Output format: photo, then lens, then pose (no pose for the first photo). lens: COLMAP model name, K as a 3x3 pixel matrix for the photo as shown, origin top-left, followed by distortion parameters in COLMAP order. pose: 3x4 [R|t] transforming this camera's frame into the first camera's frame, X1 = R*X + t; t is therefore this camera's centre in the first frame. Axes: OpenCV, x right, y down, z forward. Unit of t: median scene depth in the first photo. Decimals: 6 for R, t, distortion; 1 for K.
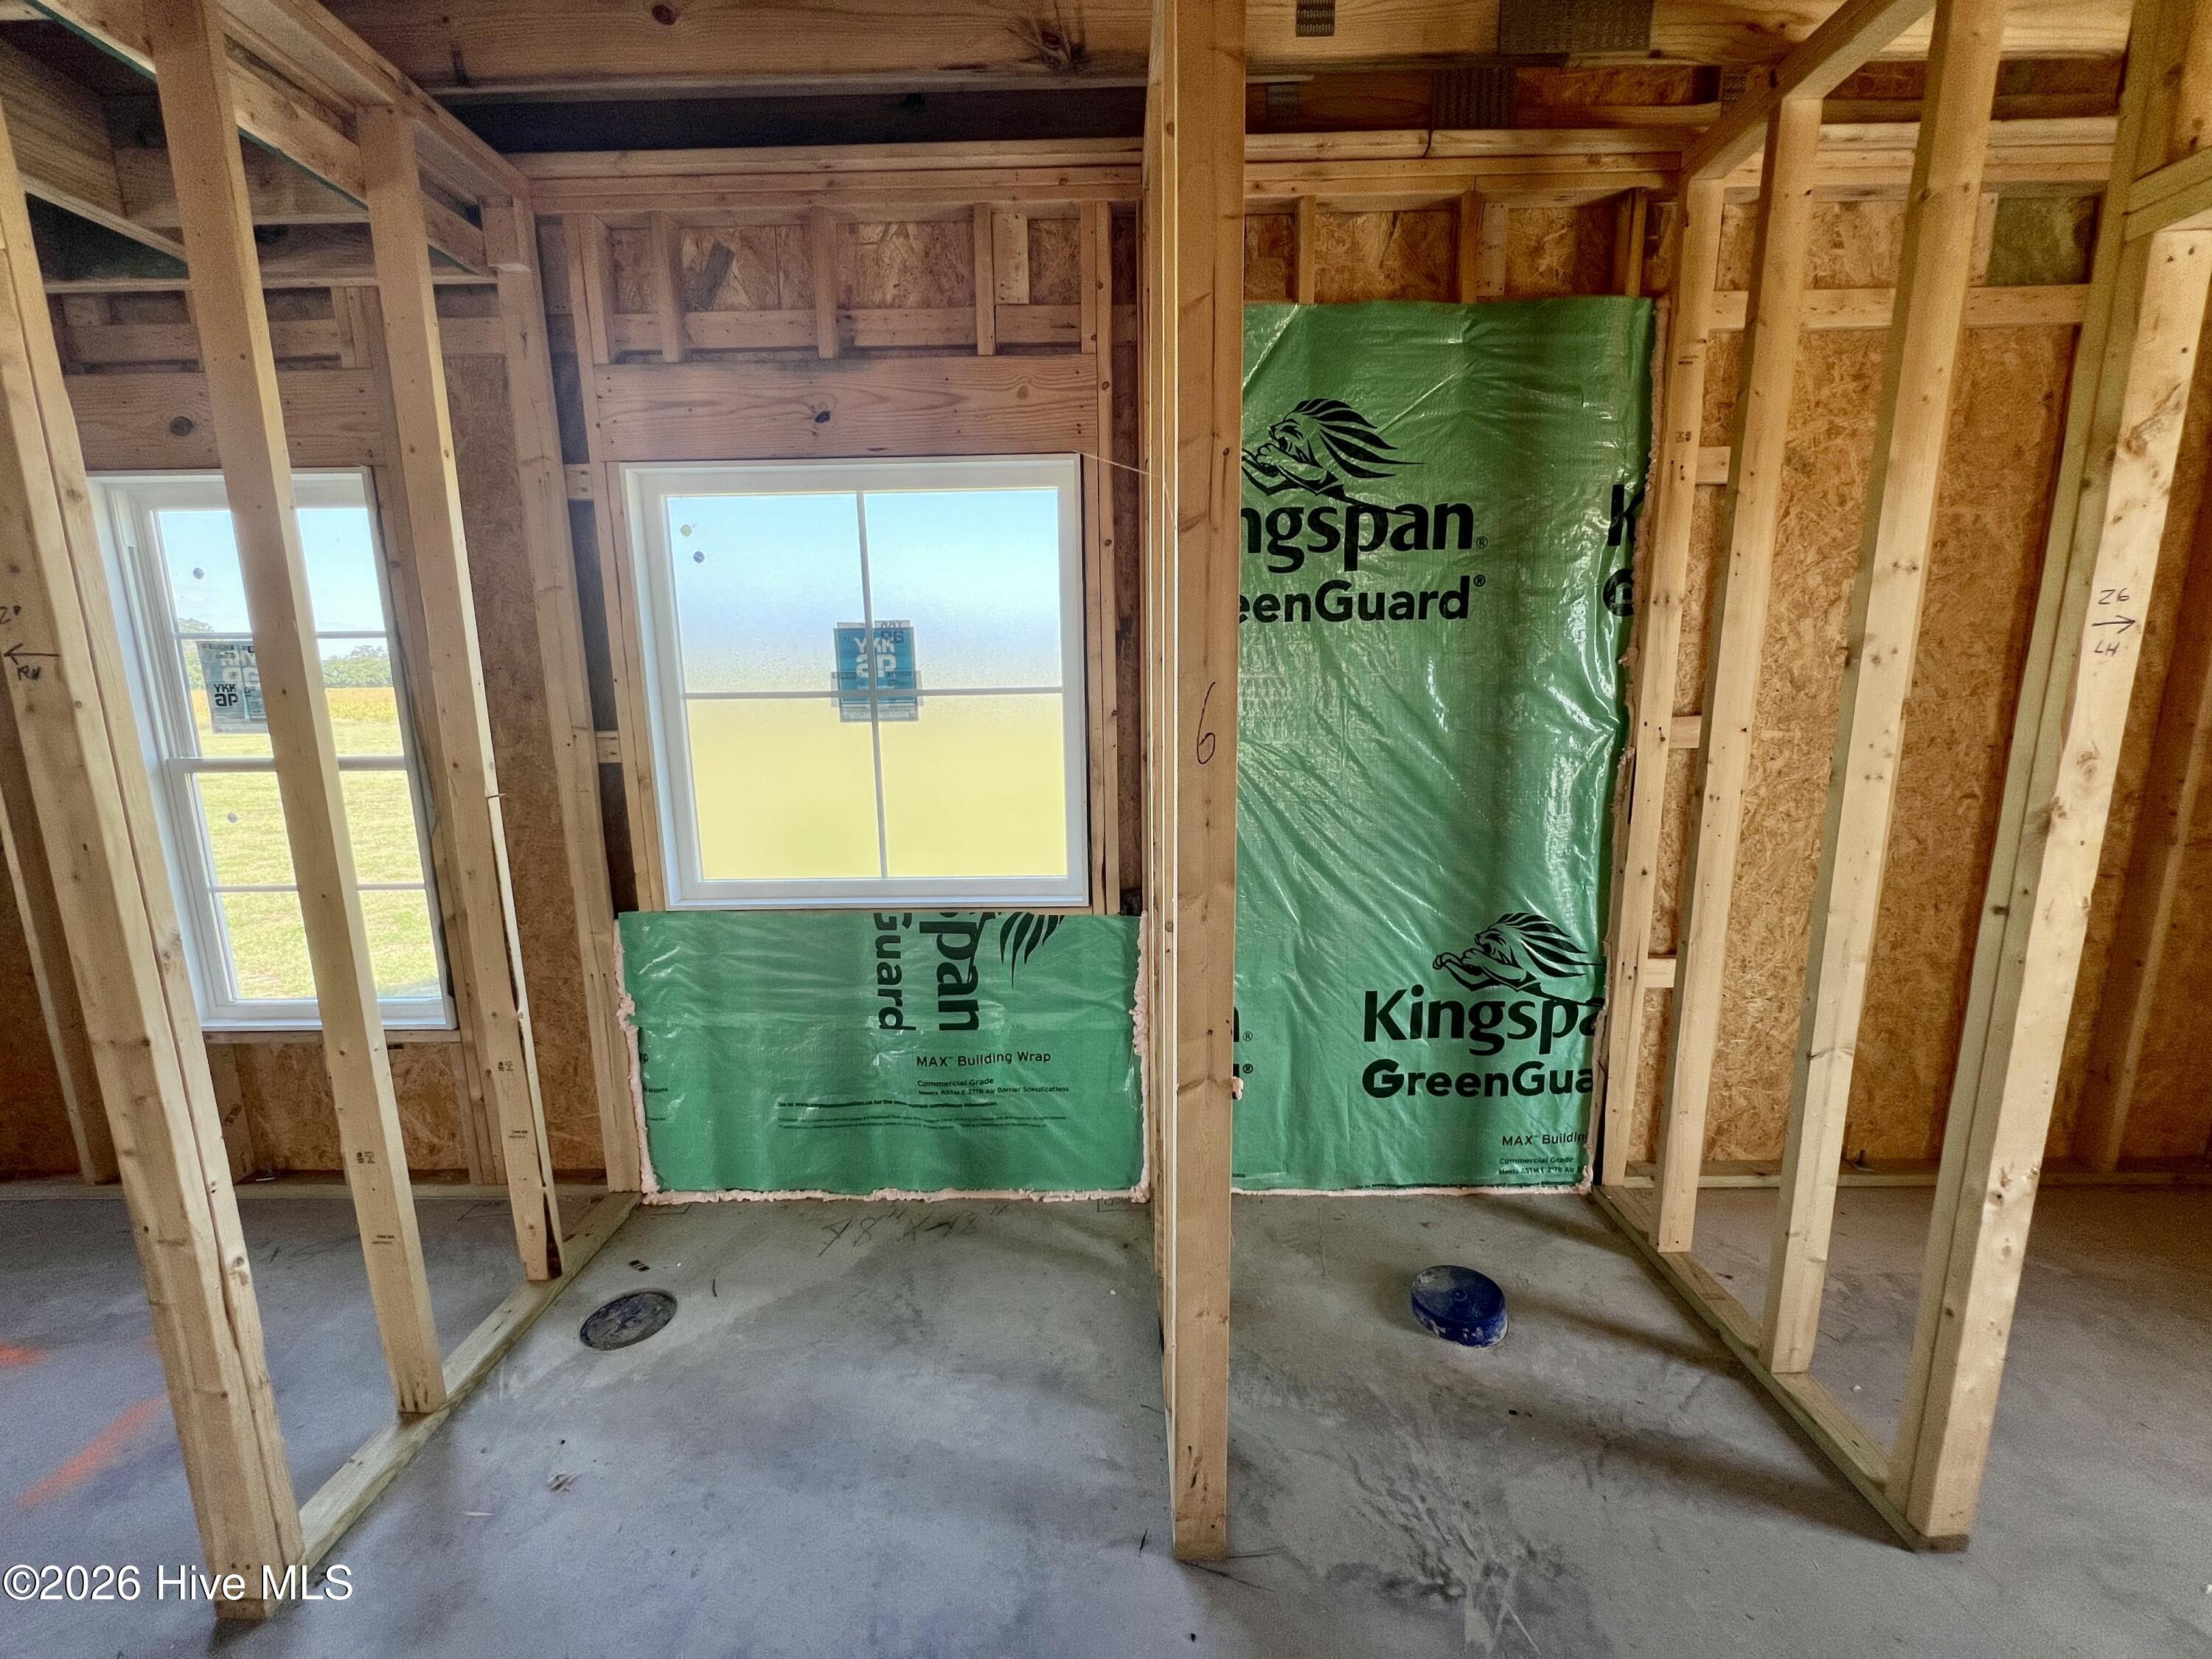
lens RADIAL K [[883.9, 0, 1106.9], [0, 883.9, 836.9], [0, 0, 1]] dist [-0.000385, -0.000368]
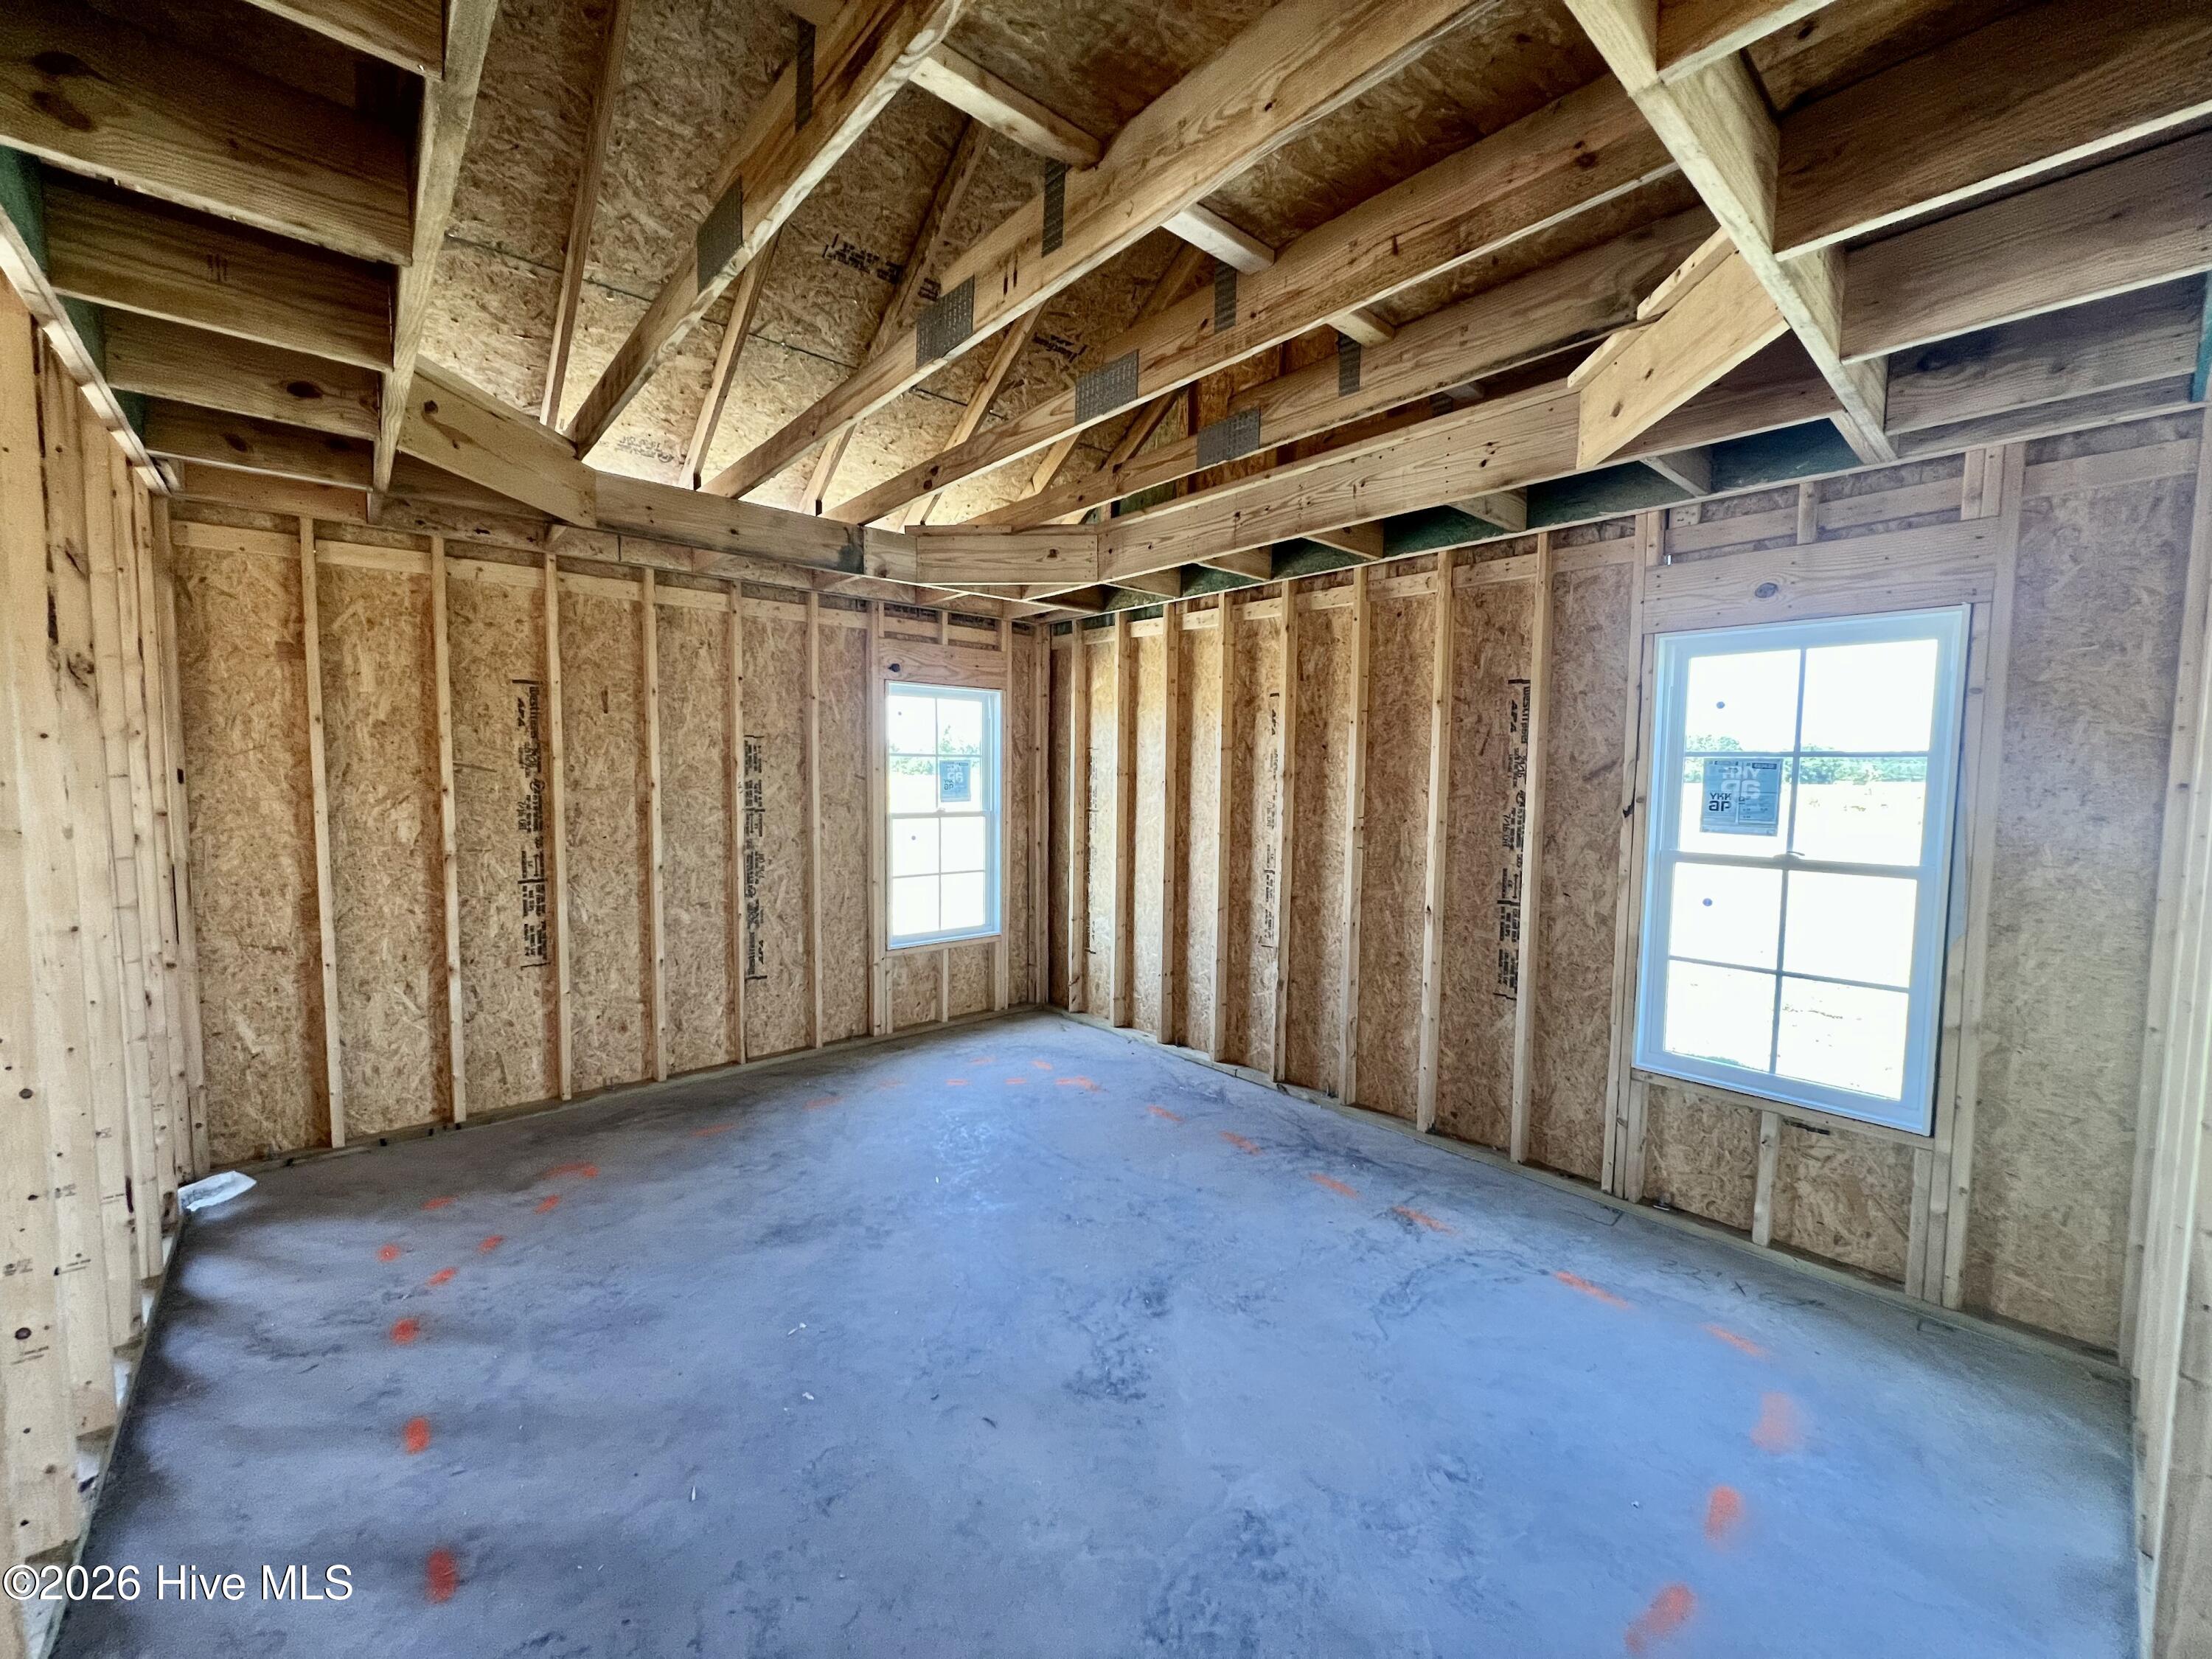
lens RADIAL K [[880.9, 0, 1093.5], [0, 880.9, 829.2], [0, 0, 1]] dist [-0.000201, -0.000315]
pose [[0.666517, 0.067415, -0.742436, -0.748073], [-0.143799, 0.988826, -0.039307, 0.053197], [0.731490, 0.132961, 0.668763, -0.485951]]
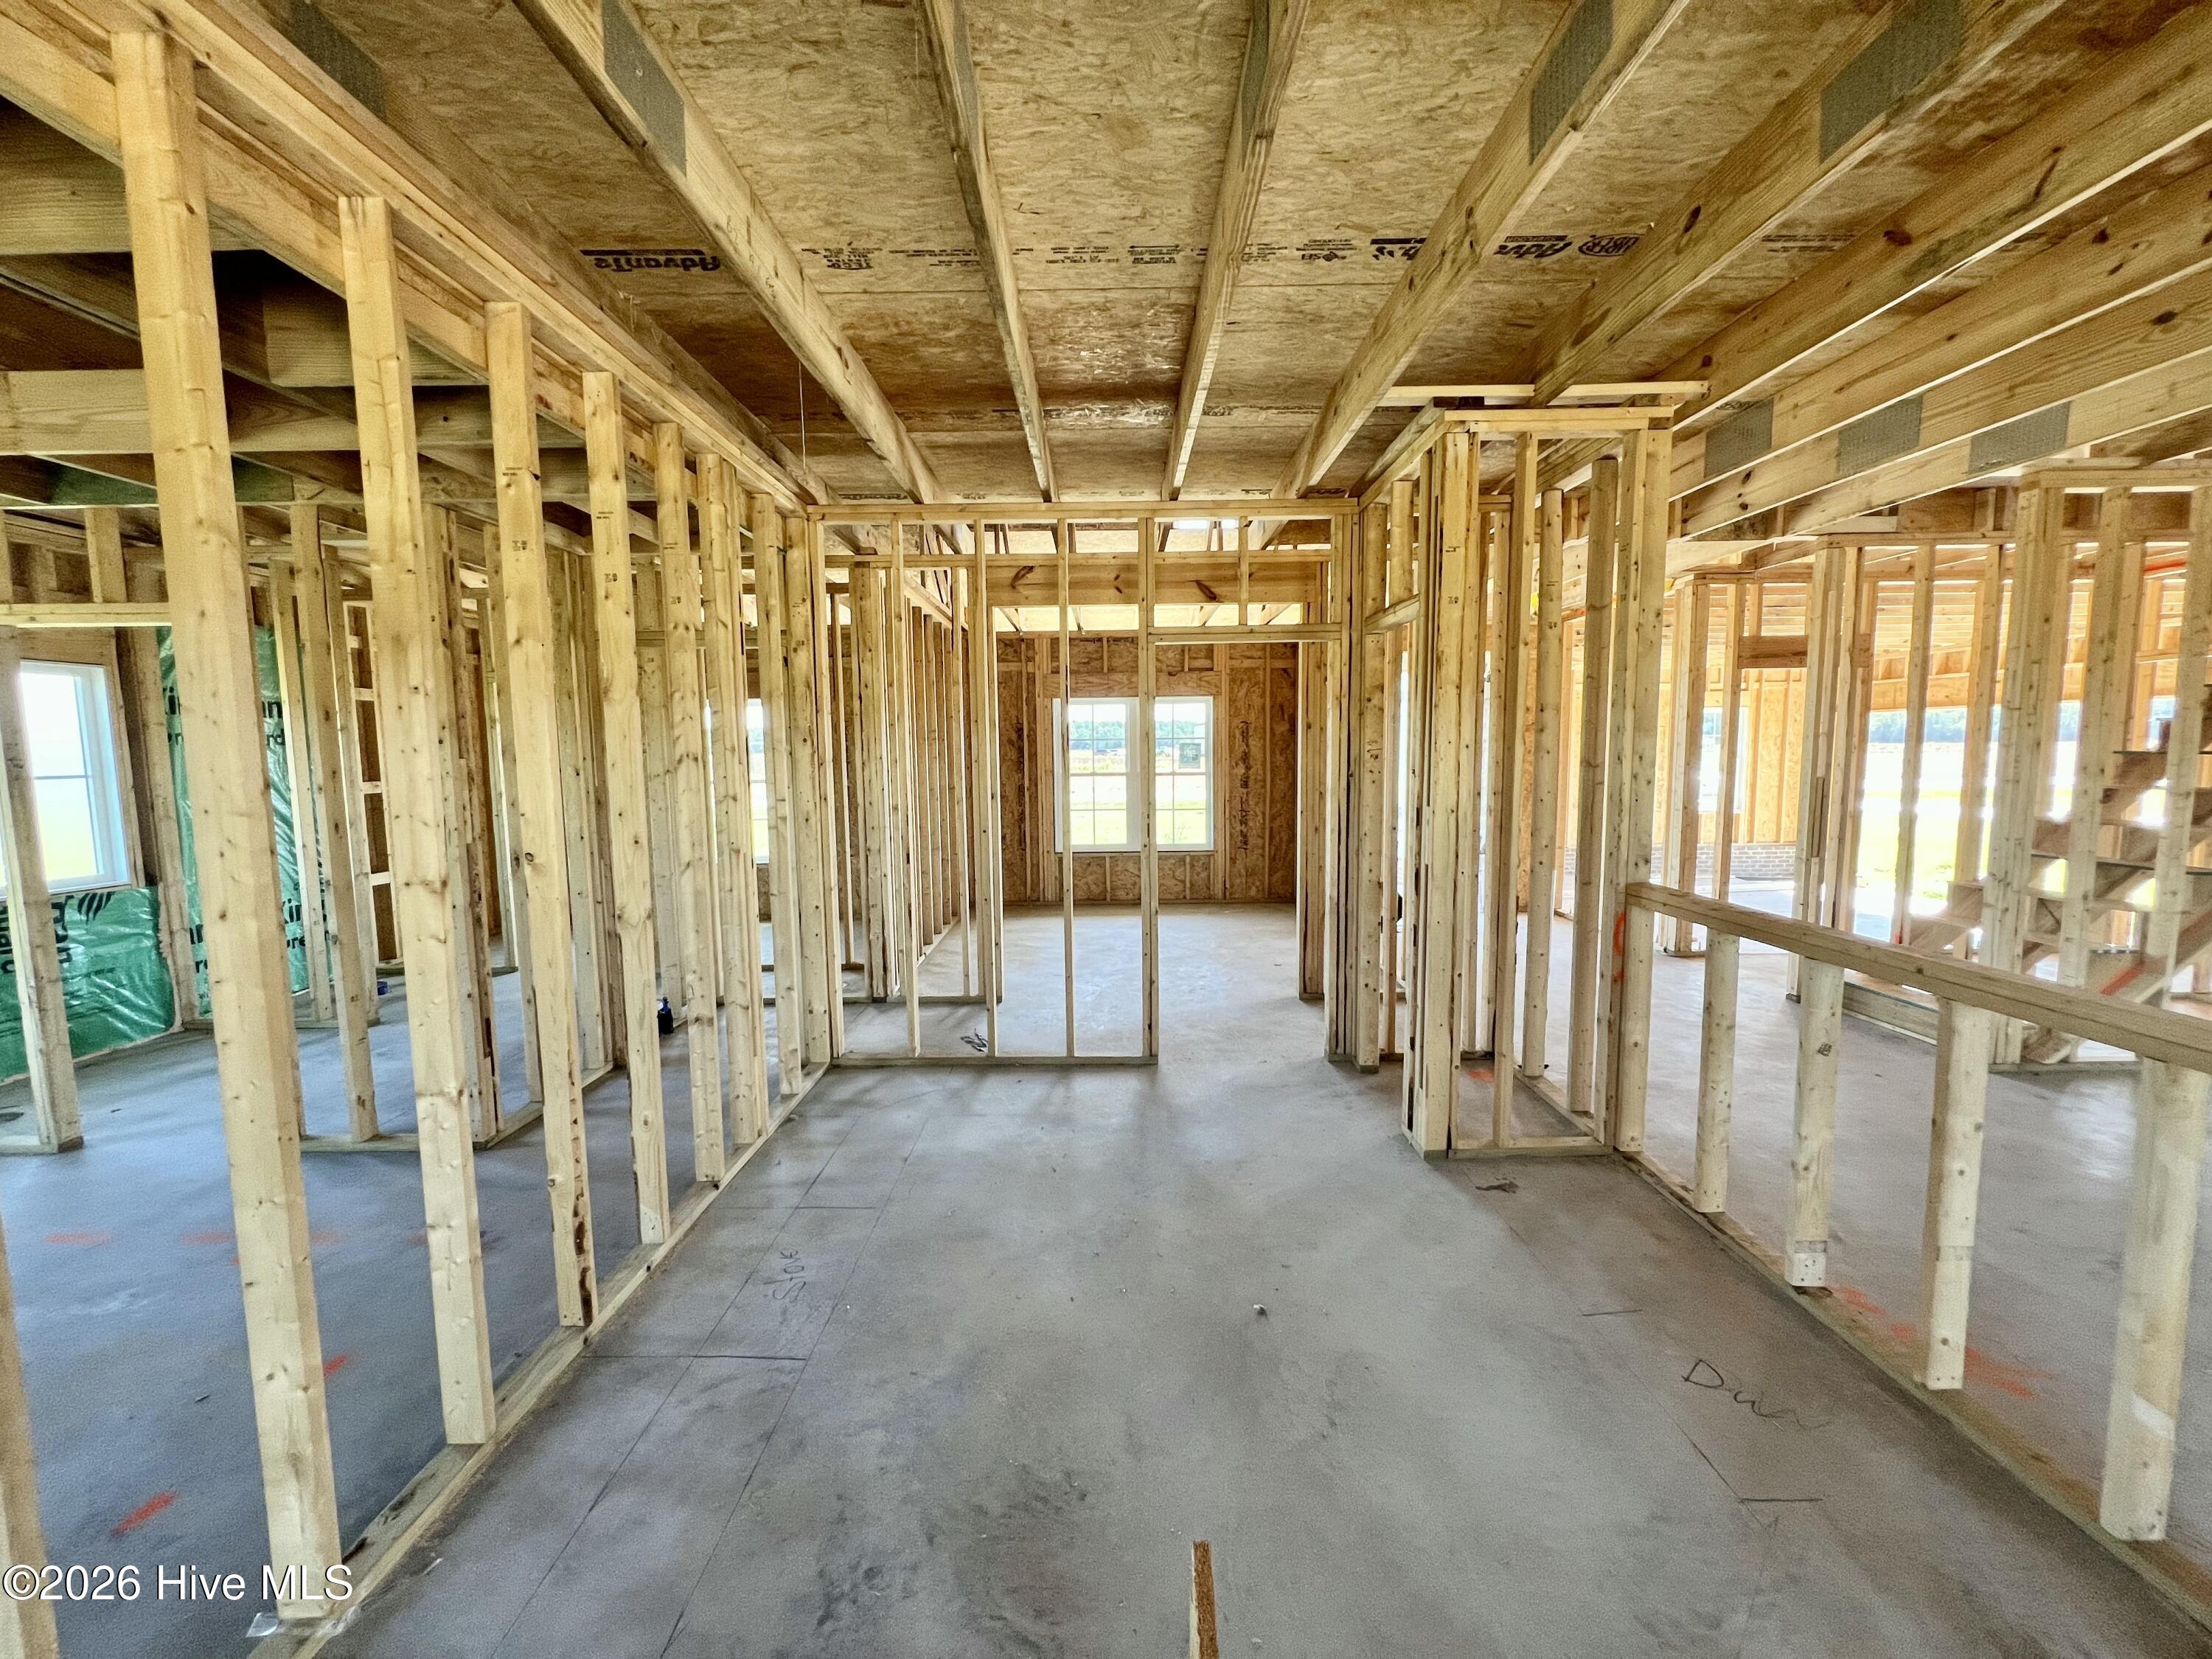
lens RADIAL K [[880.9, 0, 1098.8], [0, 880.9, 838.5], [0, 0, 1]] dist [-0.000201, -0.000315]
pose [[-0.004683, -0.087482, 0.996155, -2.190748], [0.186754, 0.978563, 0.086815, 0.234836], [-0.982396, 0.186442, 0.011755, -1.296320]]
